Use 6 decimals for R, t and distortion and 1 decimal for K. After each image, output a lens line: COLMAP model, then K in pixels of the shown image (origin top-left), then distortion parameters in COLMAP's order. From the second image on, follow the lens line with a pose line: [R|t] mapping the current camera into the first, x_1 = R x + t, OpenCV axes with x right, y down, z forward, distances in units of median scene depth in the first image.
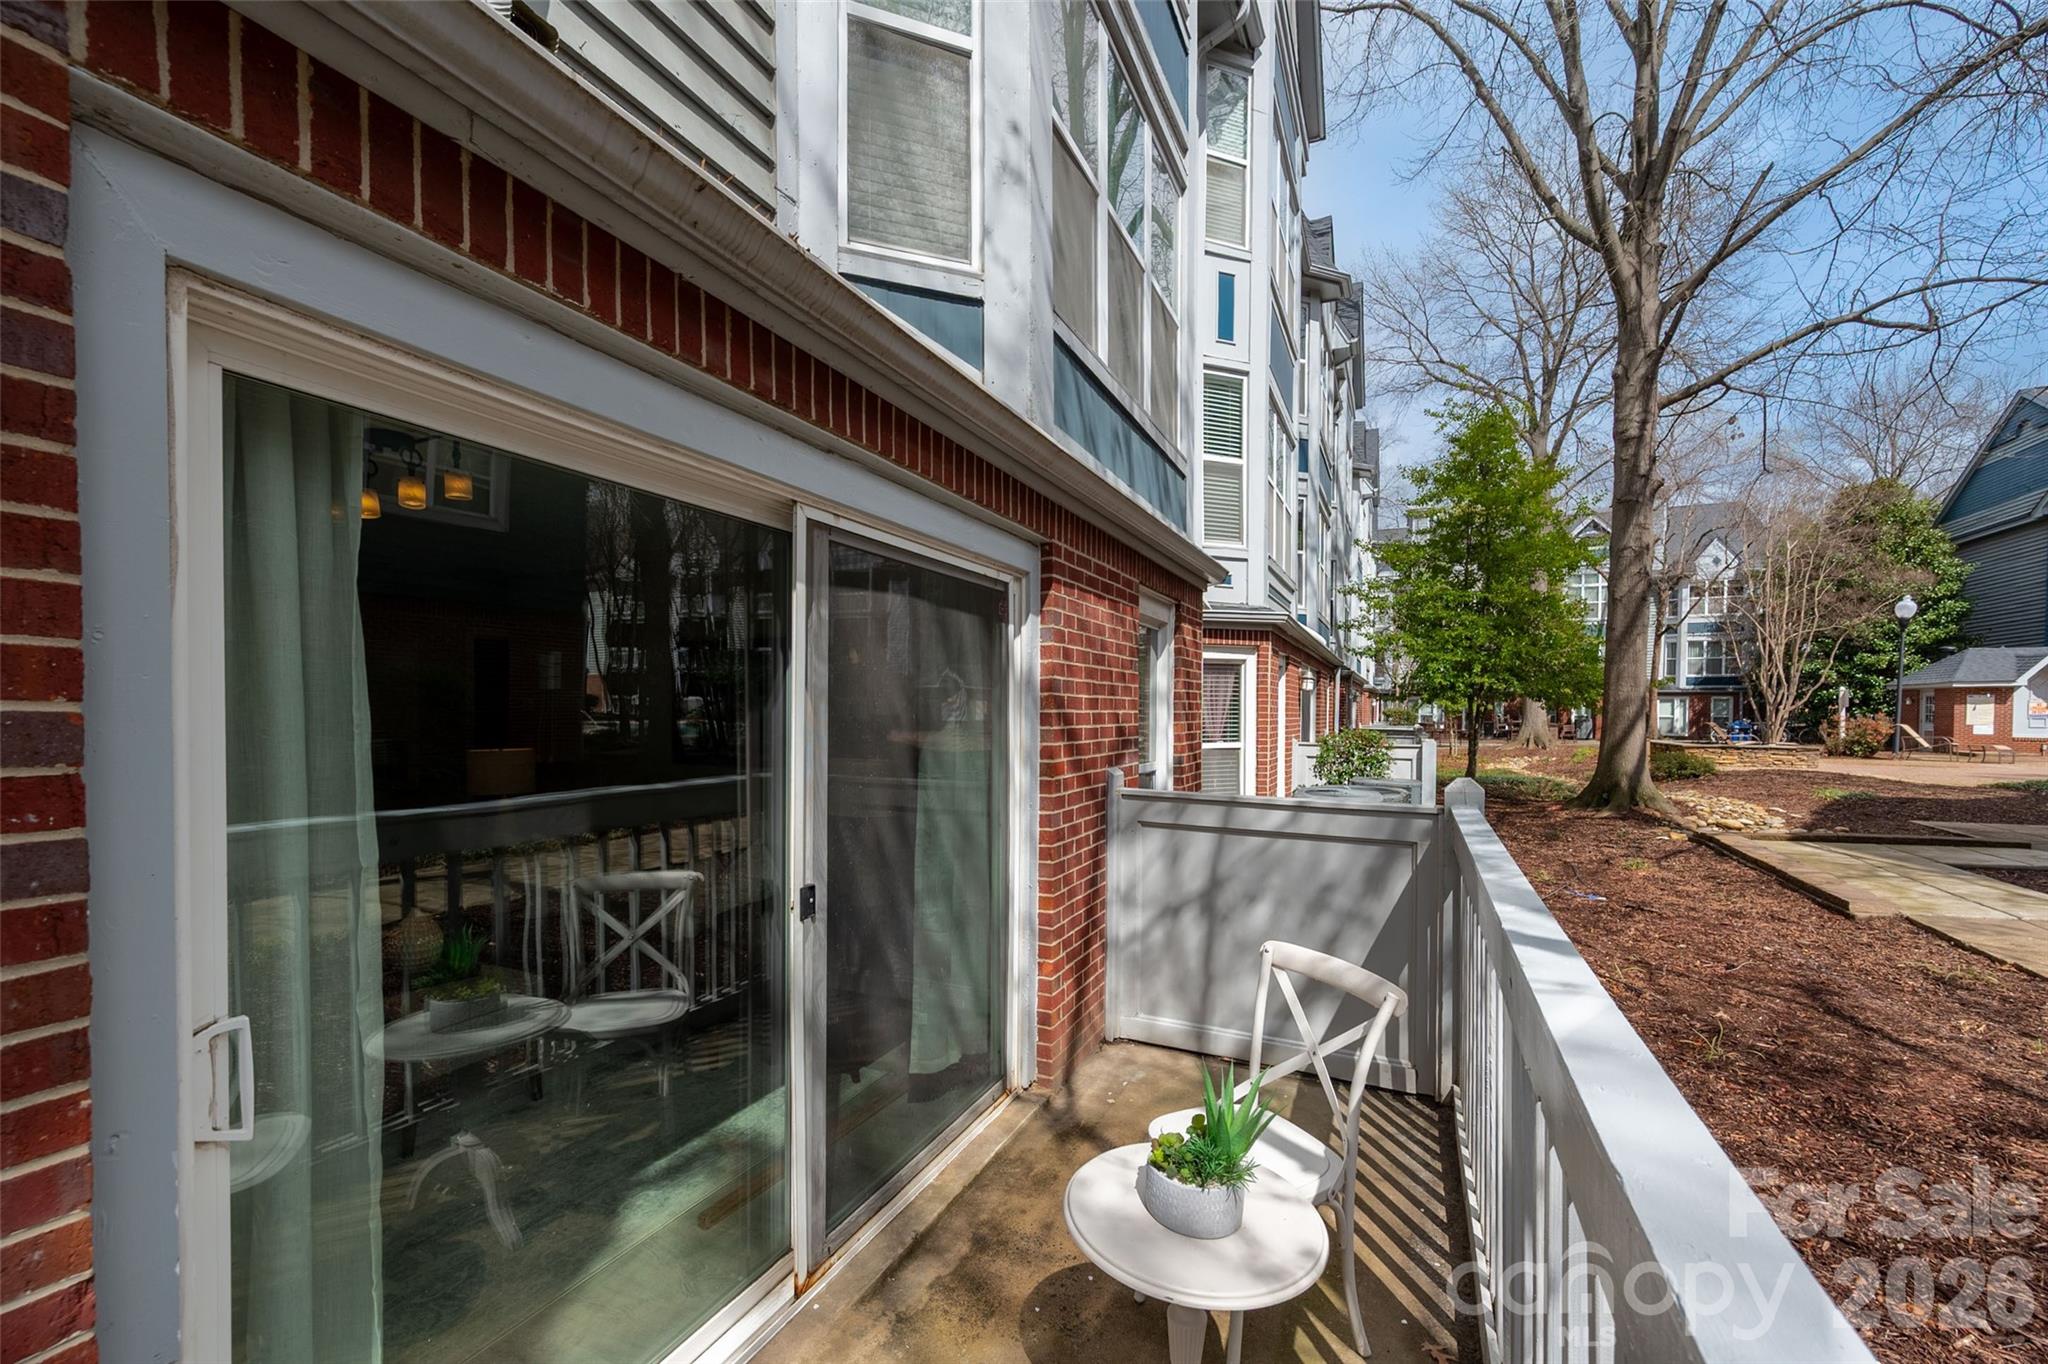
lens RADIAL K [[840.7, 0, 1045.8], [0, 840.7, 721.8], [0, 0, 1]] dist [-0.002878, 0.000110]
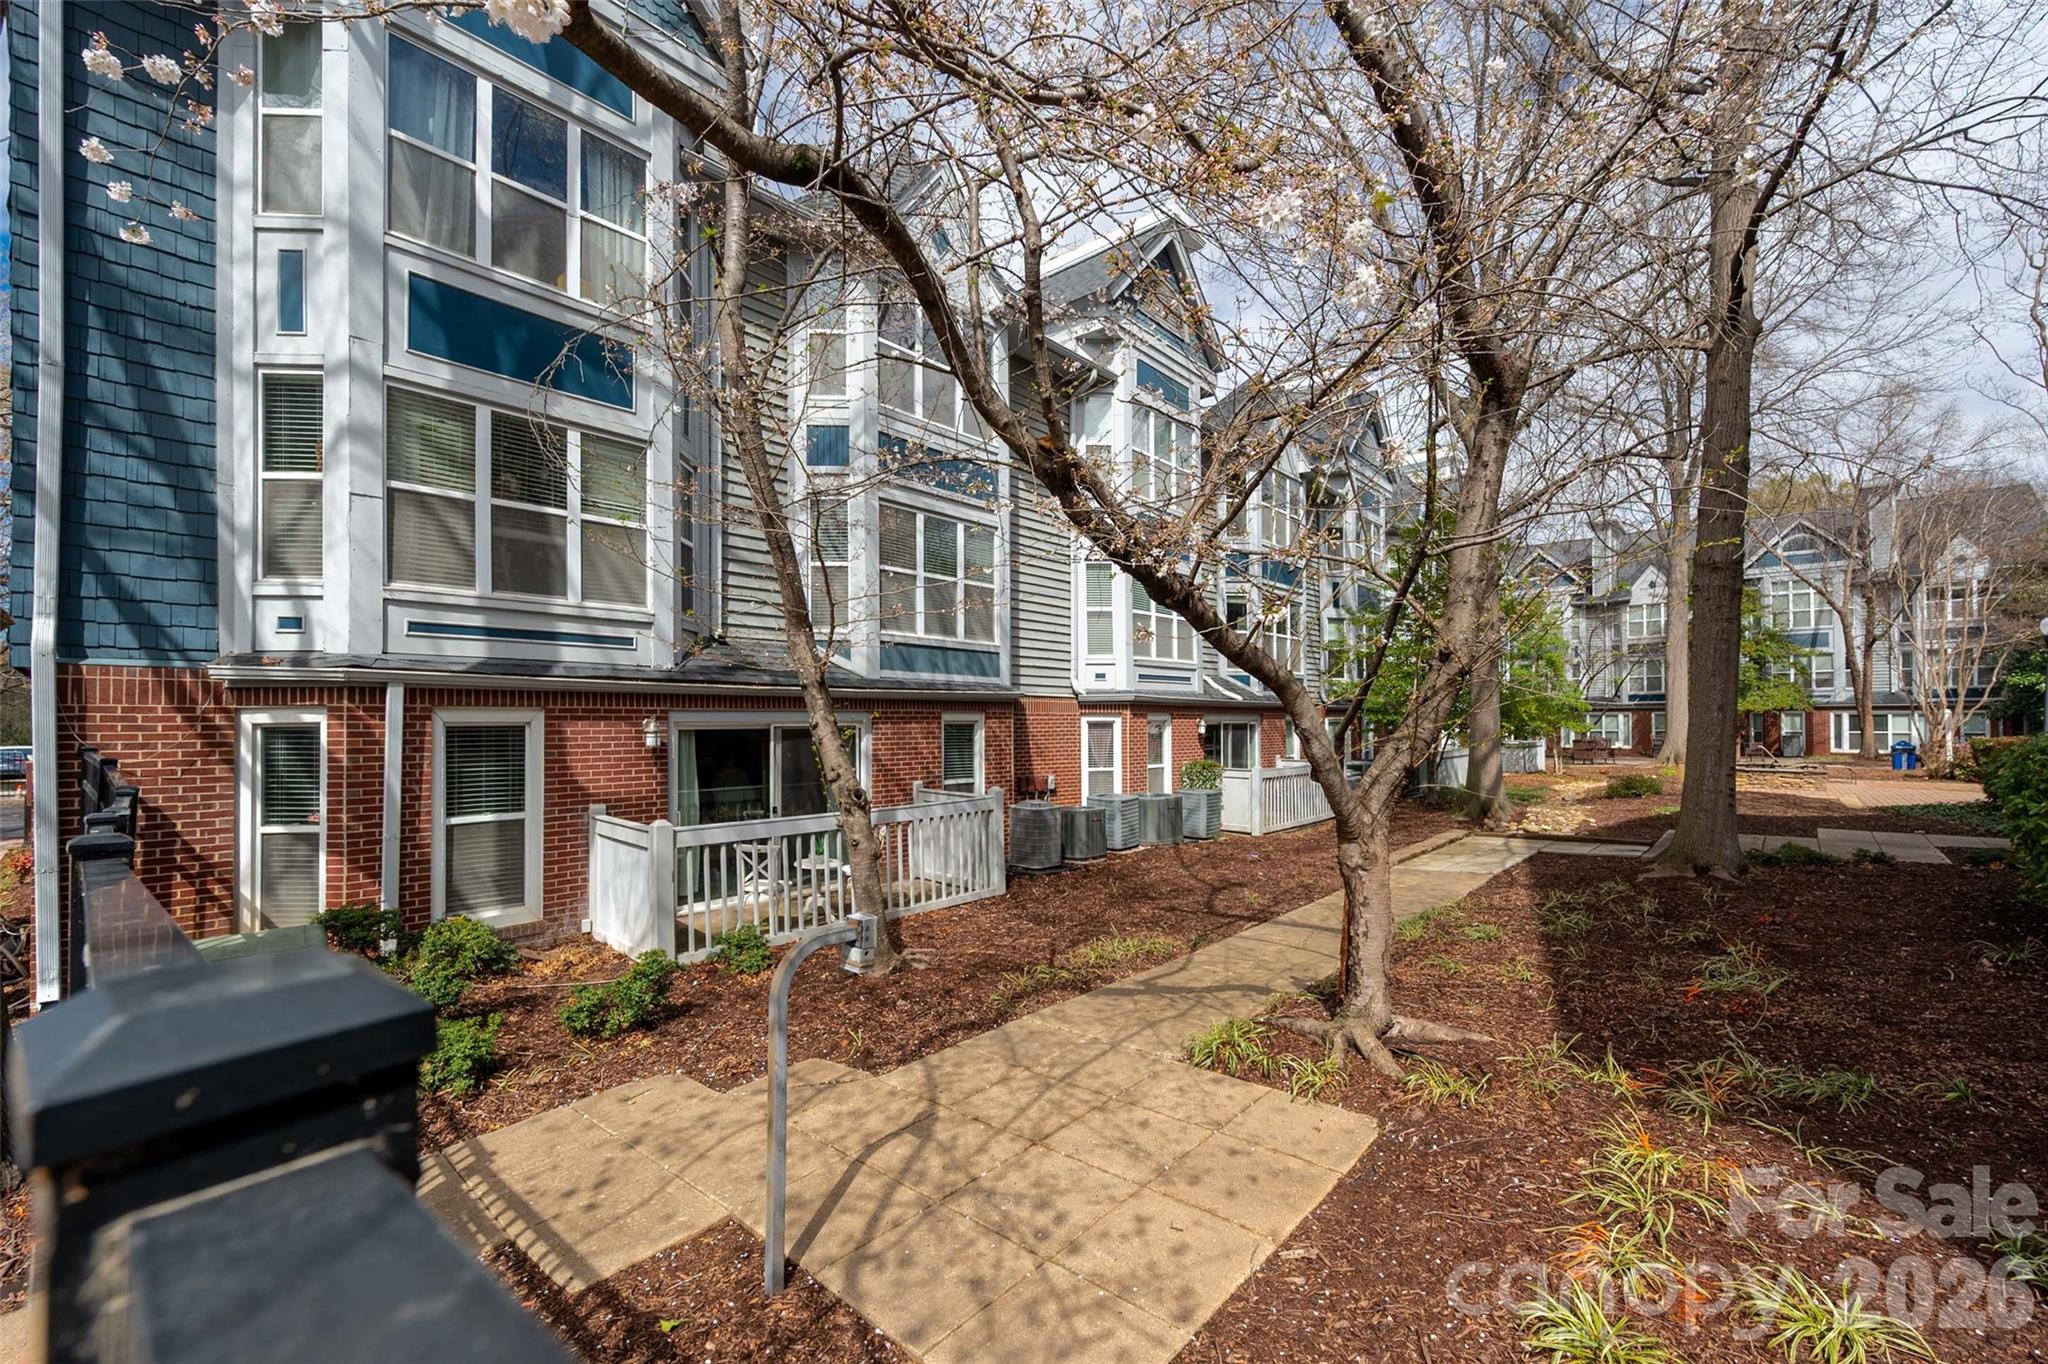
lens RADIAL K [[840.7, 0, 1028.0], [0, 840.7, 727.8], [0, 0, 1]] dist [-0.002878, 0.000110]
pose [[0.947930, -0.005676, -0.318429, 0.315532], [0.004248, 0.999978, -0.005181, -0.025092], [0.318451, 0.003559, 0.947933, -0.369495]]
